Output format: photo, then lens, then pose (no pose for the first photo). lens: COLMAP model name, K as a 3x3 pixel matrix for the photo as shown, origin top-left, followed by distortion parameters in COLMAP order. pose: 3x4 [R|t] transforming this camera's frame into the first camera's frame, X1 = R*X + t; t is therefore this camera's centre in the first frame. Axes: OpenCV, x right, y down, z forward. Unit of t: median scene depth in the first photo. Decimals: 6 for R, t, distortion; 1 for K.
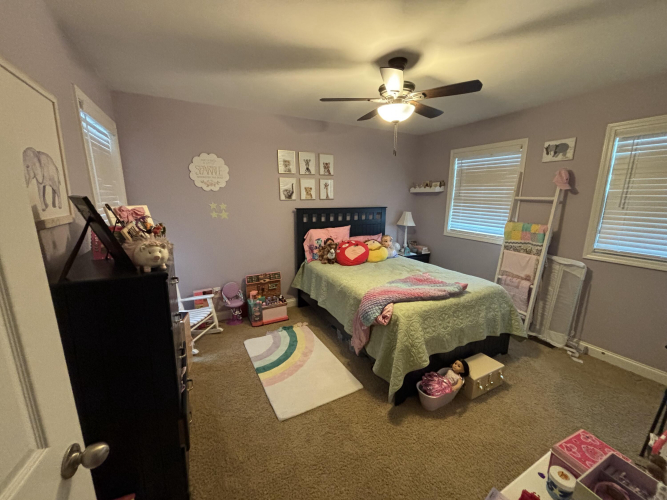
lens RADIAL K [[271.8, 0, 333.5], [0, 271.8, 250.0], [0, 0, 1]] dist [0.002058, 0.000320]
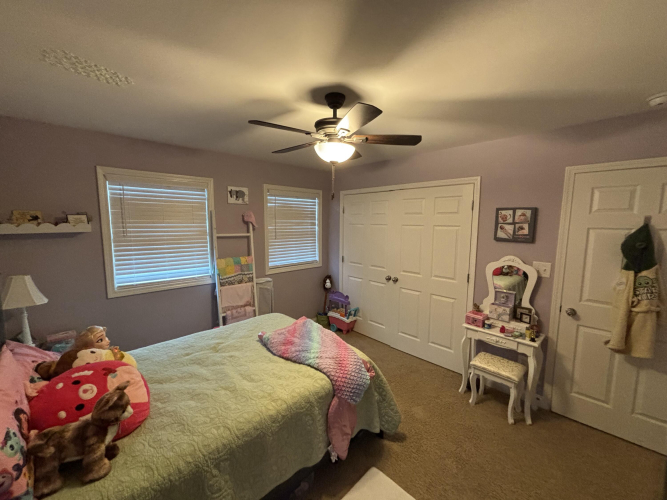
lens RADIAL K [[271.8, 0, 333.5], [0, 271.8, 250.0], [0, 0, 1]] dist [0.002058, 0.000320]
pose [[-0.269218, -0.115969, 0.956072, -0.420921], [0.186485, 0.967658, 0.169886, -0.228135], [-0.944852, 0.224029, -0.238885, 0.837639]]
